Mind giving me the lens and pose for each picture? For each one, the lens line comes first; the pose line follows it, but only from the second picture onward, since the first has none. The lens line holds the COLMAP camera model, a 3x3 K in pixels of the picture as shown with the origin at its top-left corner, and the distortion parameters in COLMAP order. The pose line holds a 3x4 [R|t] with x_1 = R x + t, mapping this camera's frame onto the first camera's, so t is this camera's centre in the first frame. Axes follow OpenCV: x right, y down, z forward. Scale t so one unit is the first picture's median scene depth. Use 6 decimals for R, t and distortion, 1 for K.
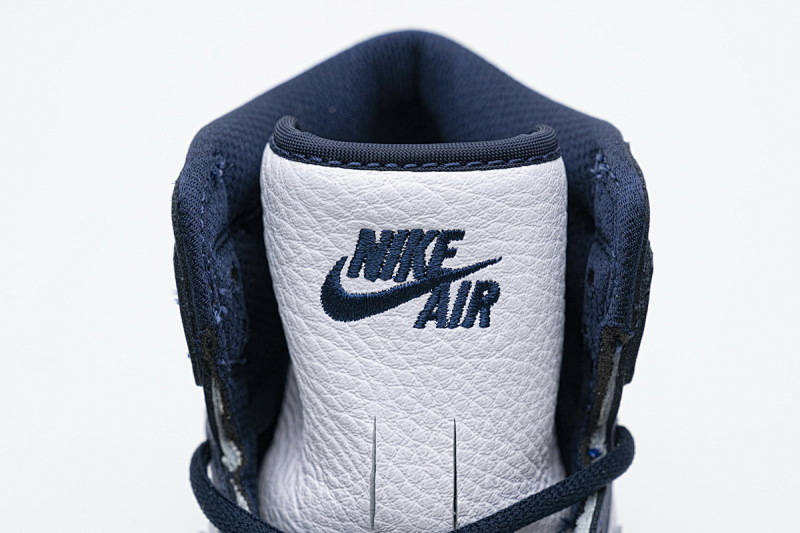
lens RADIAL K [[1632.2, 0, 399.5], [0, 1632.2, 254.8], [0, 0, 1]] dist [0.016591, -0.138993]
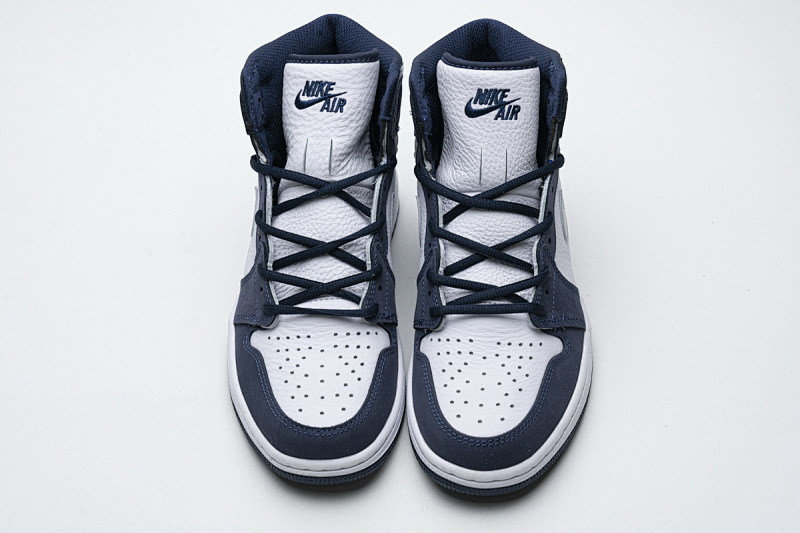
lens RADIAL K [[1564.9, 0, 400.0], [0, 1564.9, 266.5], [0, 0, 1]] dist [-0.317285, 0.048223]
pose [[0.999671, -0.005192, 0.025111, -0.252021], [0.002781, 0.995462, 0.095122, 0.039999], [-0.025491, -0.095021, 0.995149, -2.045881]]
